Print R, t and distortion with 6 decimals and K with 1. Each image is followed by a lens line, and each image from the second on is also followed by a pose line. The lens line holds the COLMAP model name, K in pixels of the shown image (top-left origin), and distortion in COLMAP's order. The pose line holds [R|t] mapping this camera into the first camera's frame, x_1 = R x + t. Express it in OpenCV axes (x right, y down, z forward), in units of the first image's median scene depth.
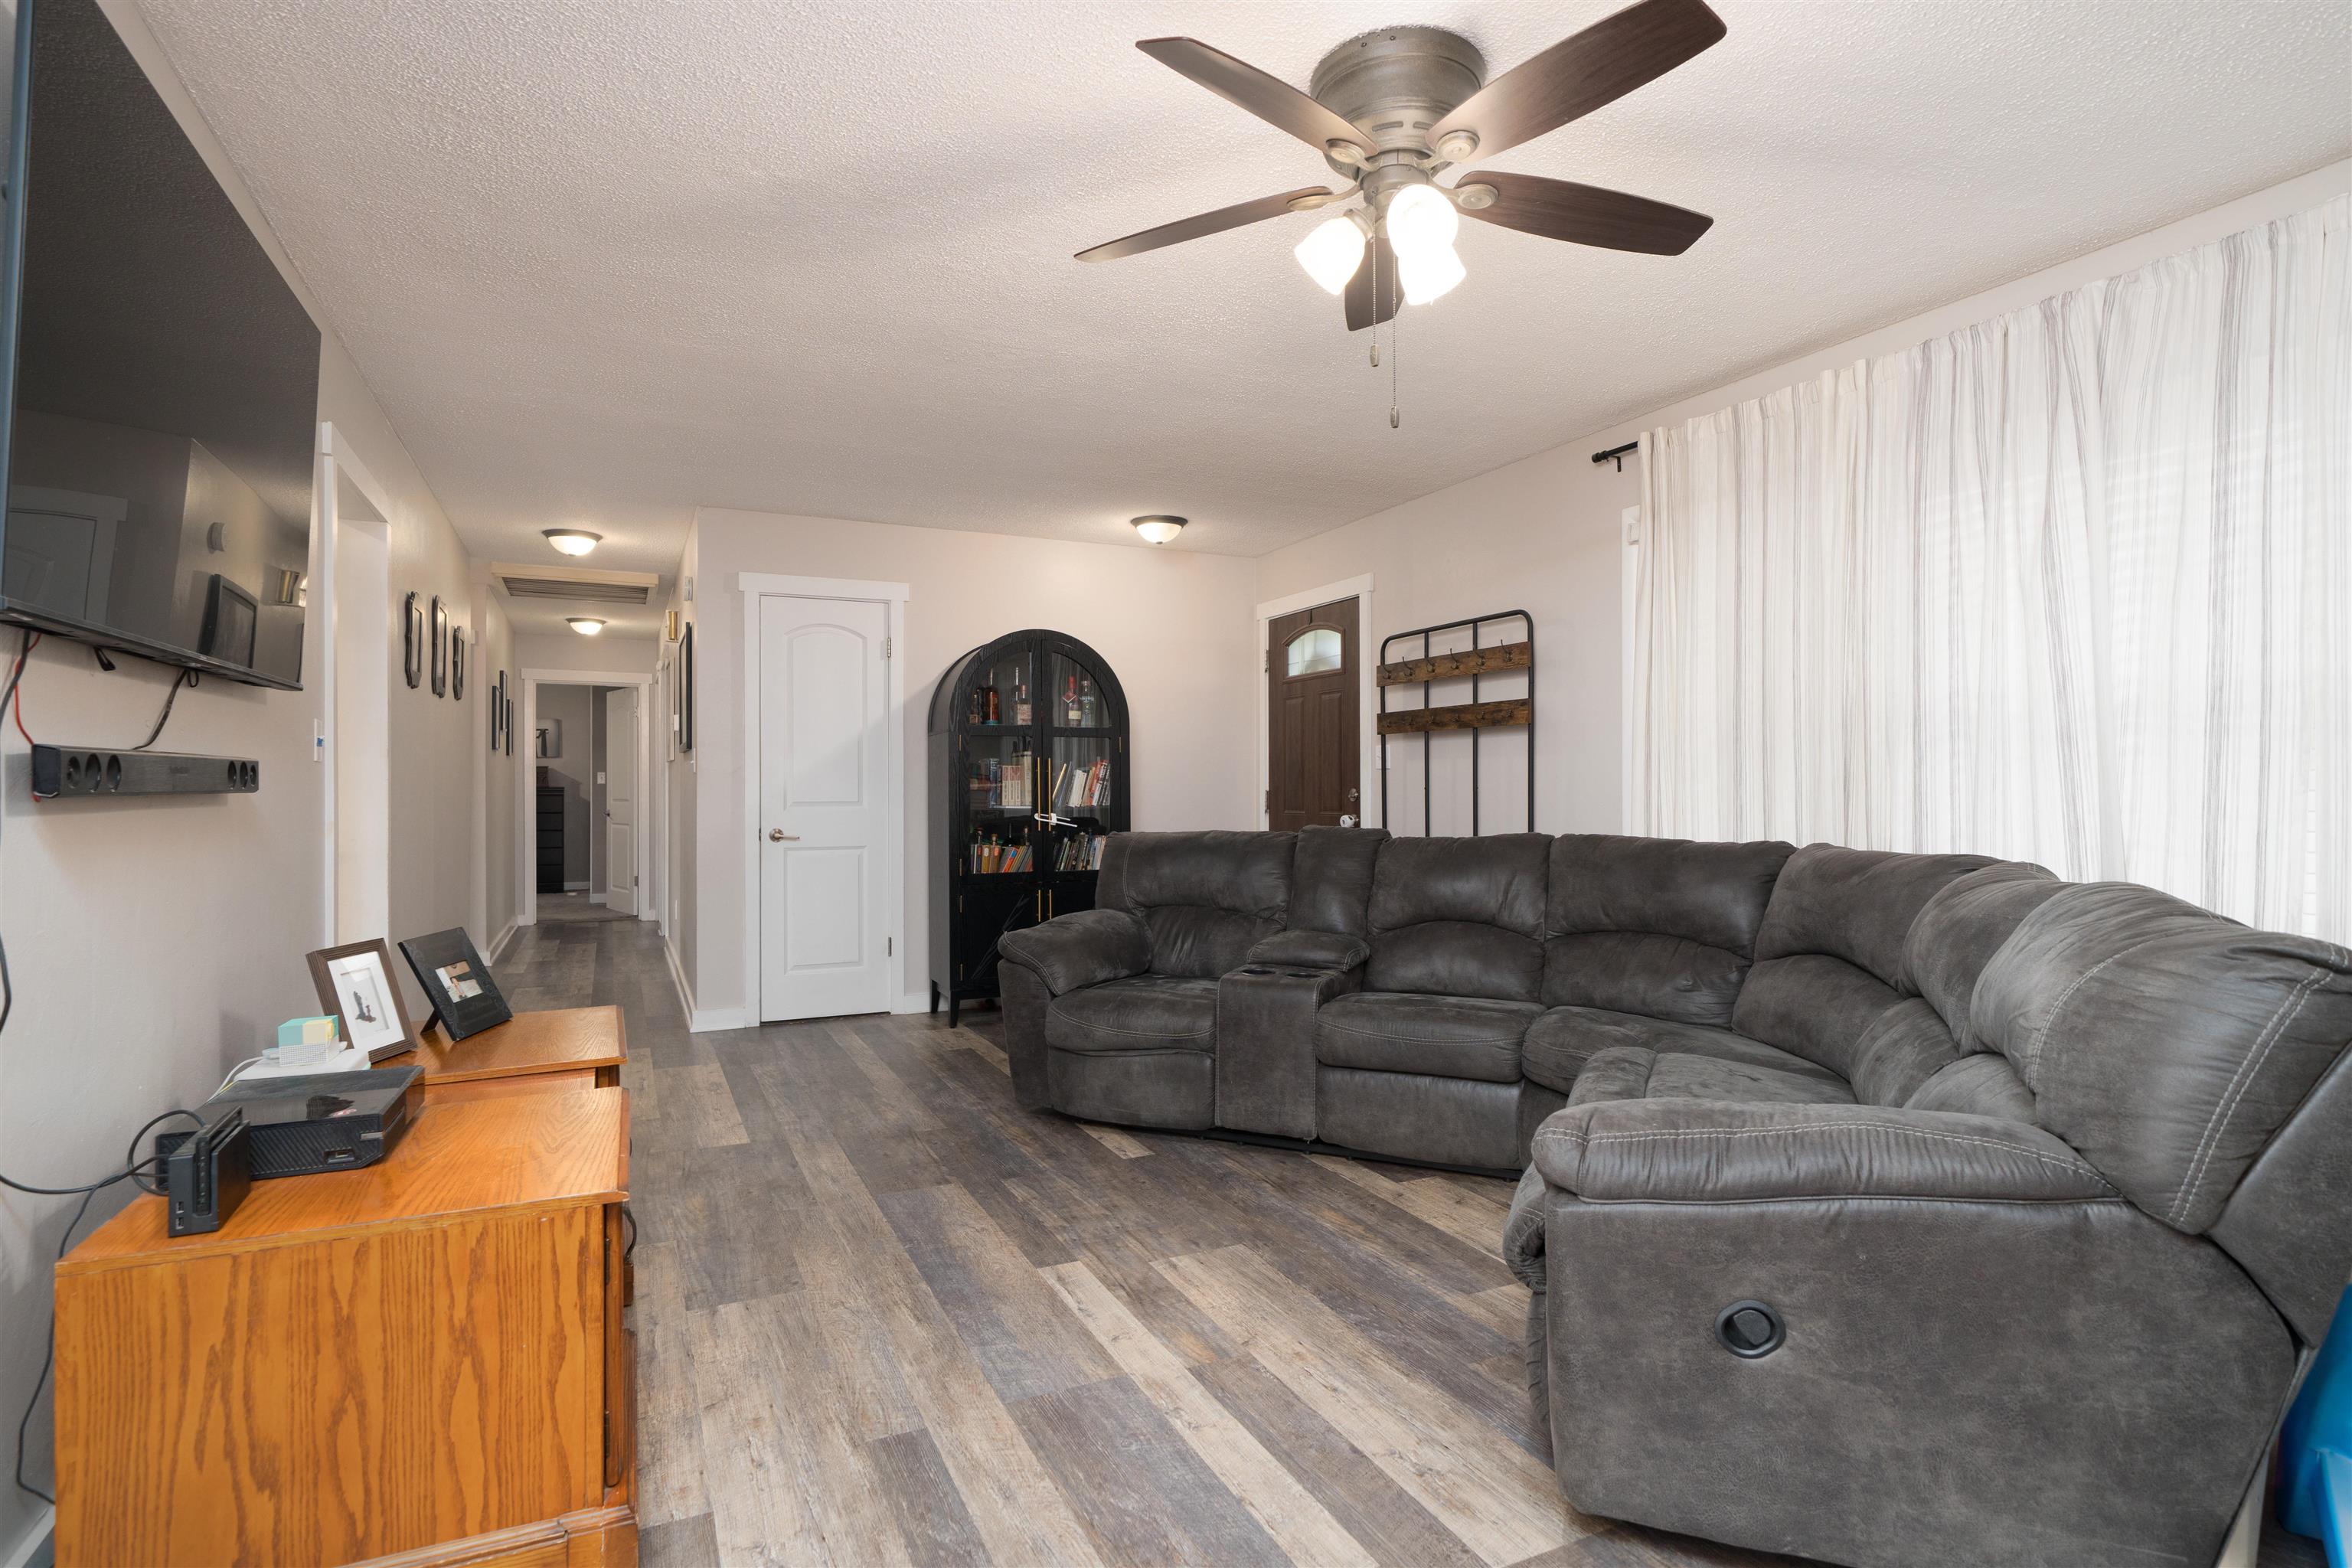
lens RADIAL K [[1153.2, 0, 1170.1], [0, 1153.2, 786.7], [0, 0, 1]] dist [0.001002, -0.000148]
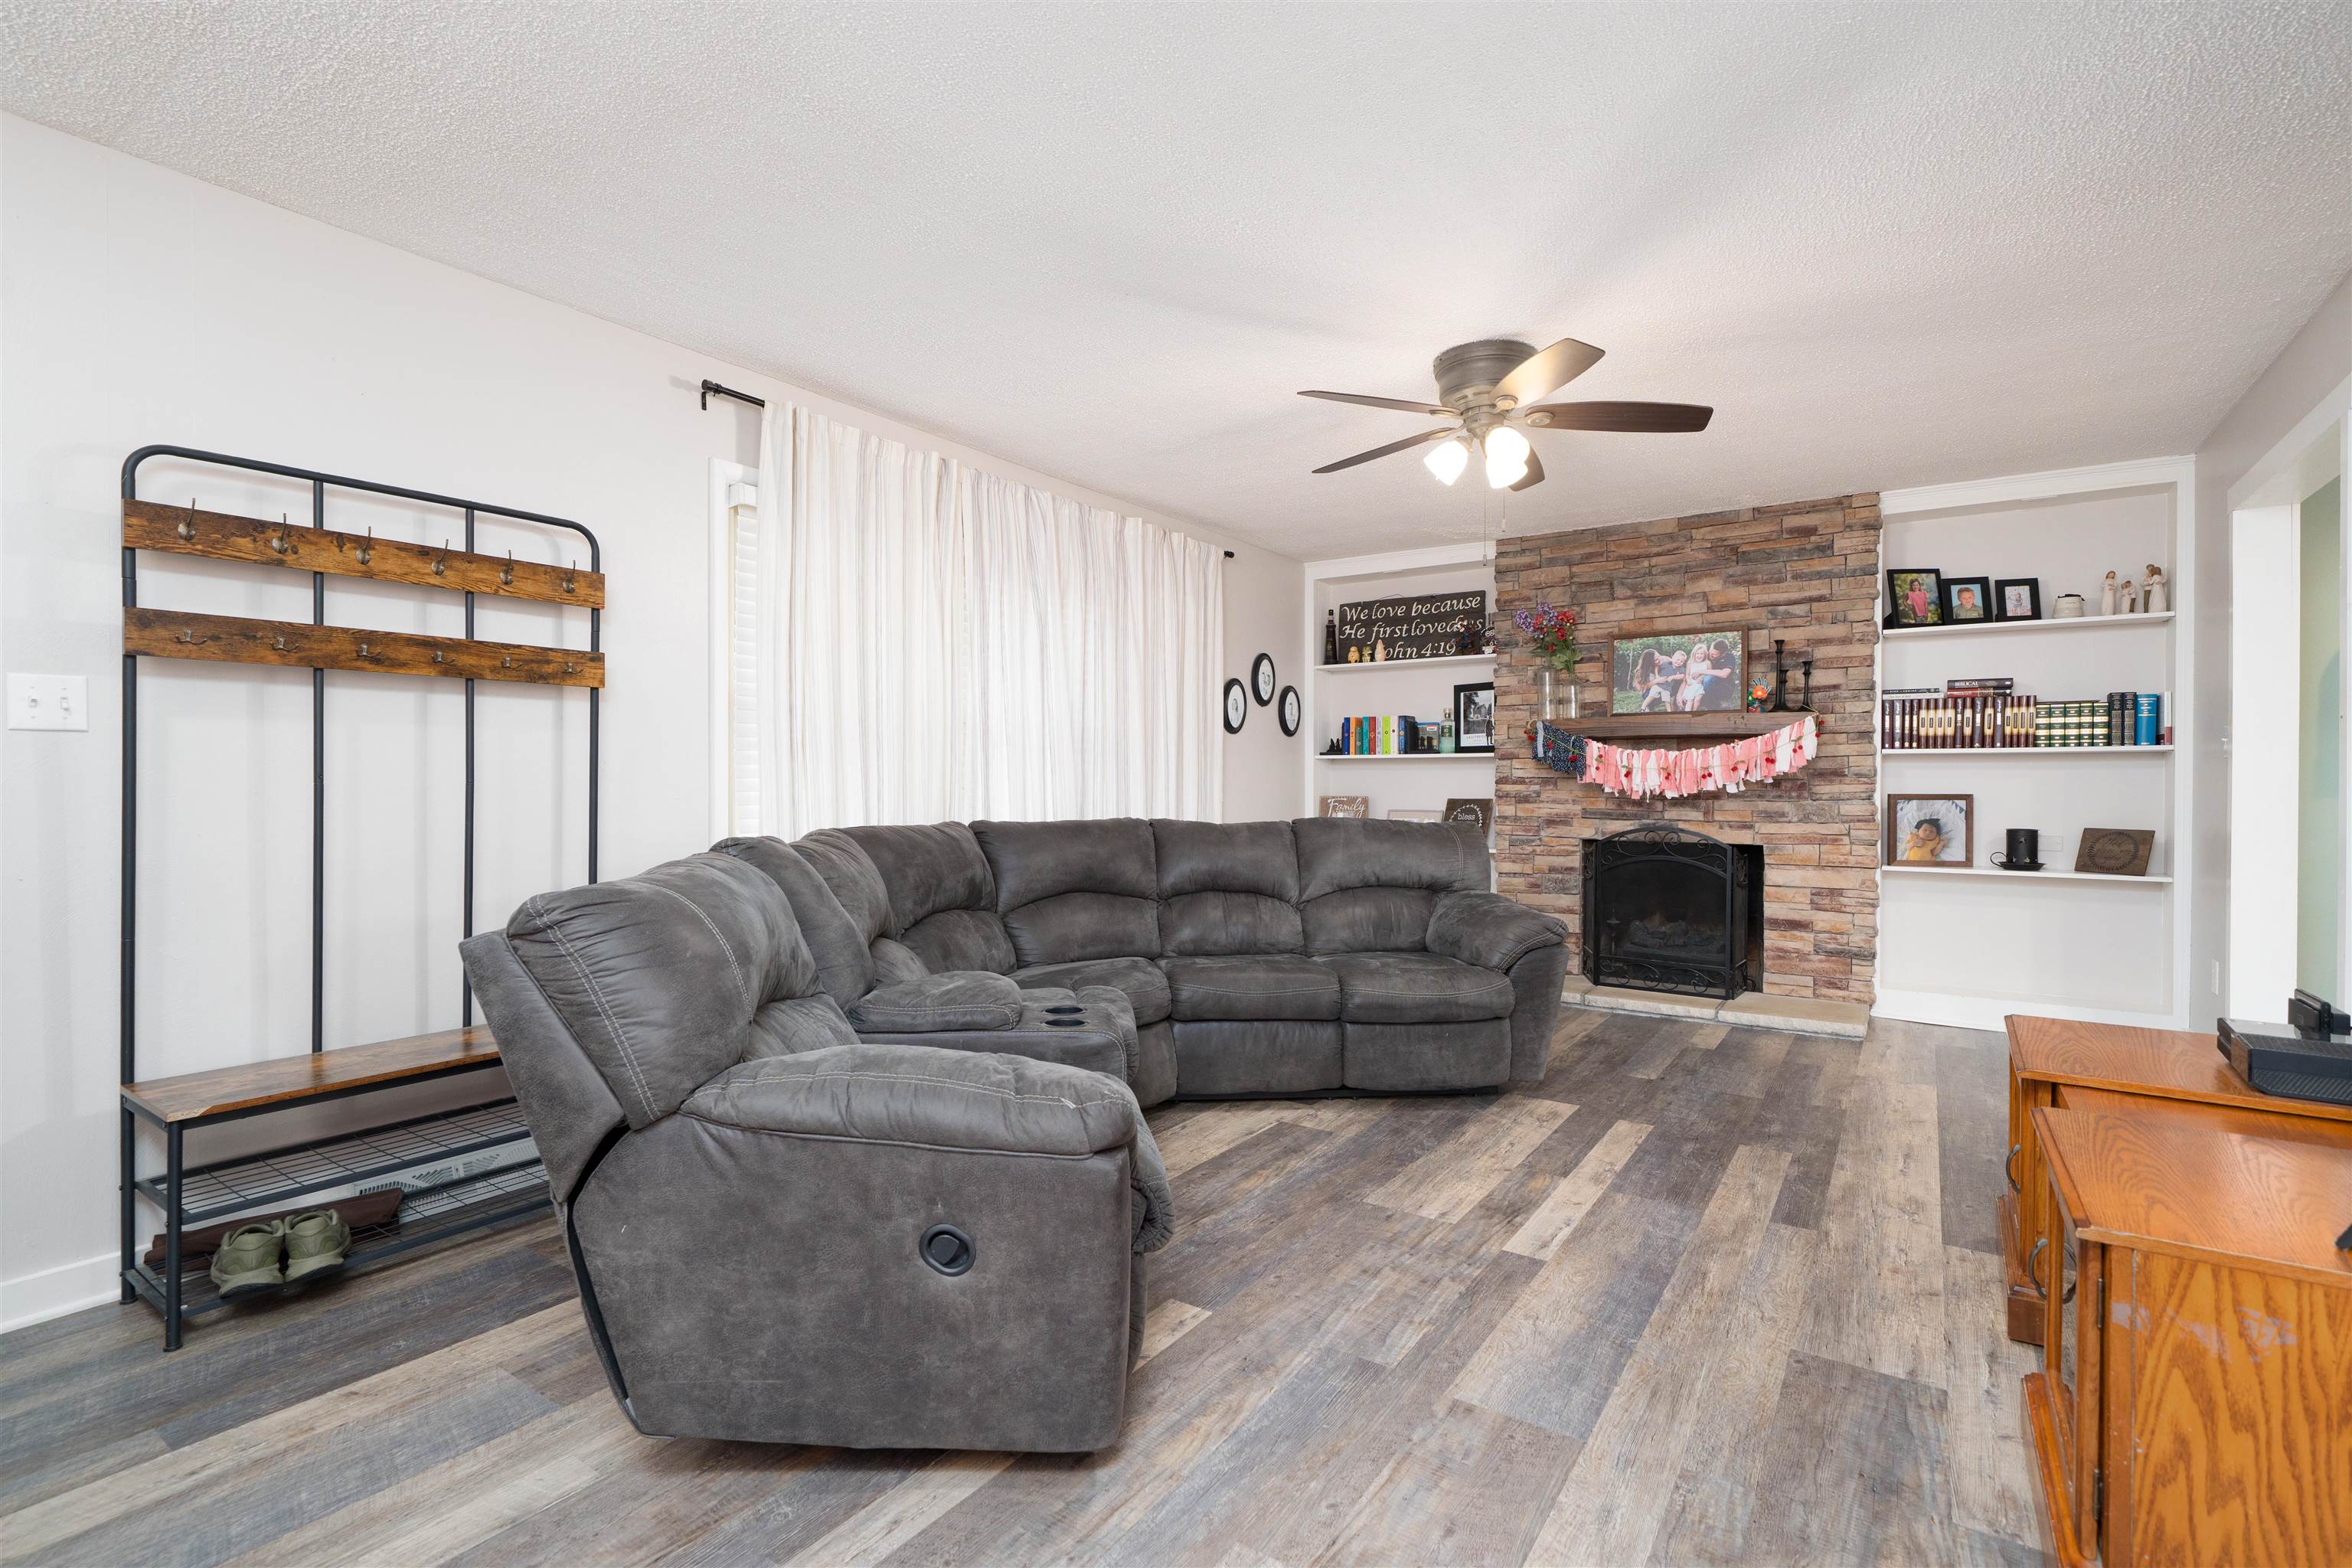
lens RADIAL K [[1064.5, 0, 1170.4], [0, 1064.5, 789.4], [0, 0, 1]] dist [0.004171, 0.000274]
pose [[-0.484645, -0.008501, 0.874670, -0.736942], [-0.004912, 0.999963, 0.006997, 0.004322], [-0.874697, -0.000905, -0.484669, 1.677184]]
